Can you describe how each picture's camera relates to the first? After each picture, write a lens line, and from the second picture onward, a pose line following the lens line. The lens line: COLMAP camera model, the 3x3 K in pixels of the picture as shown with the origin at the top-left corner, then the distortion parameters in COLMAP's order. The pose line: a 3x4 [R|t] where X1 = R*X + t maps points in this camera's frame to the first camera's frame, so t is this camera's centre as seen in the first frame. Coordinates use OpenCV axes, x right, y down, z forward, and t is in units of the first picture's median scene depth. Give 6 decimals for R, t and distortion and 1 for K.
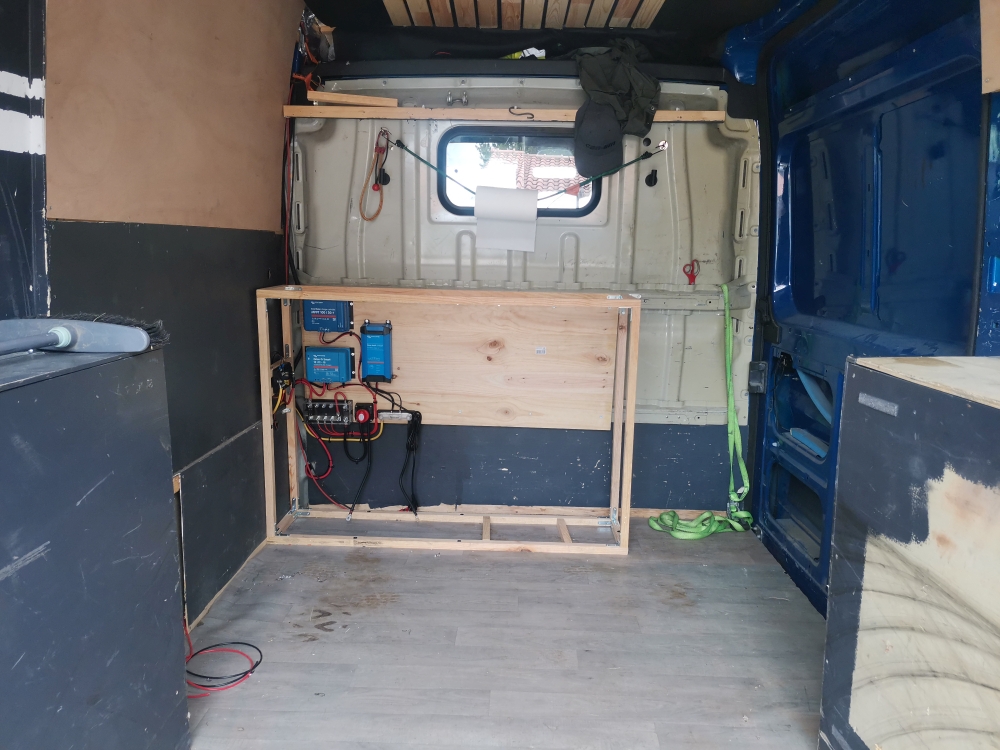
lens RADIAL K [[761.2, 0, 490.4], [0, 761.2, 377.0], [0, 0, 1]] dist [0.056308, -0.058944]
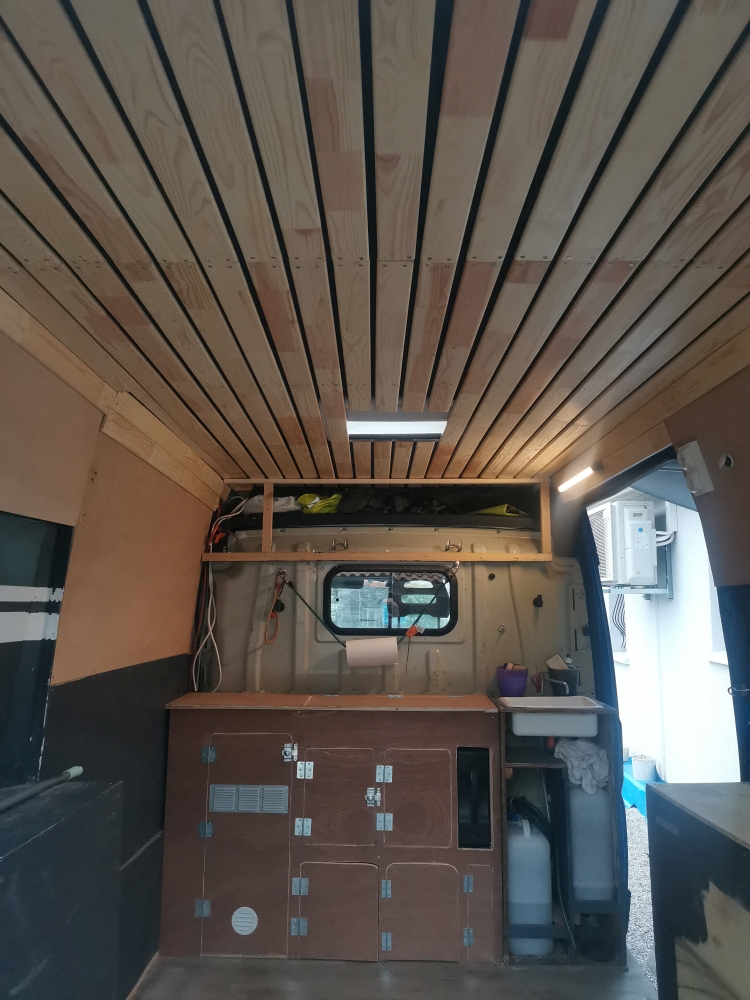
lens RADIAL K [[761.2, 0, 373.0], [0, 761.2, 499.4], [0, 0, 1]] dist [0.056308, -0.058944]
pose [[0.999777, -0.006260, 0.020149, -0.014211], [0.012171, 0.951171, -0.308425, -0.047947], [-0.017235, 0.308602, 0.951035, -0.214852]]
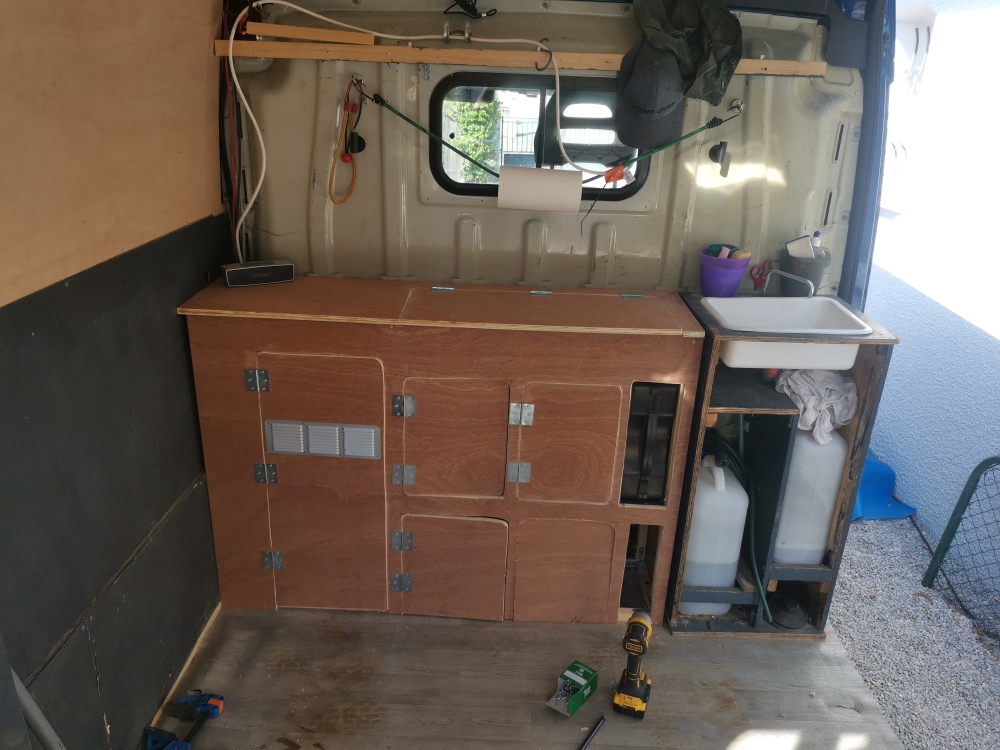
lens RADIAL K [[761.2, 0, 489.4], [0, 761.2, 375.2], [0, 0, 1]] dist [0.056308, -0.058944]
pose [[0.999781, 0.009235, 0.018768, -0.023173], [-0.012524, 0.982939, 0.183505, -0.180947], [-0.016753, -0.183699, 0.982840, 0.231576]]
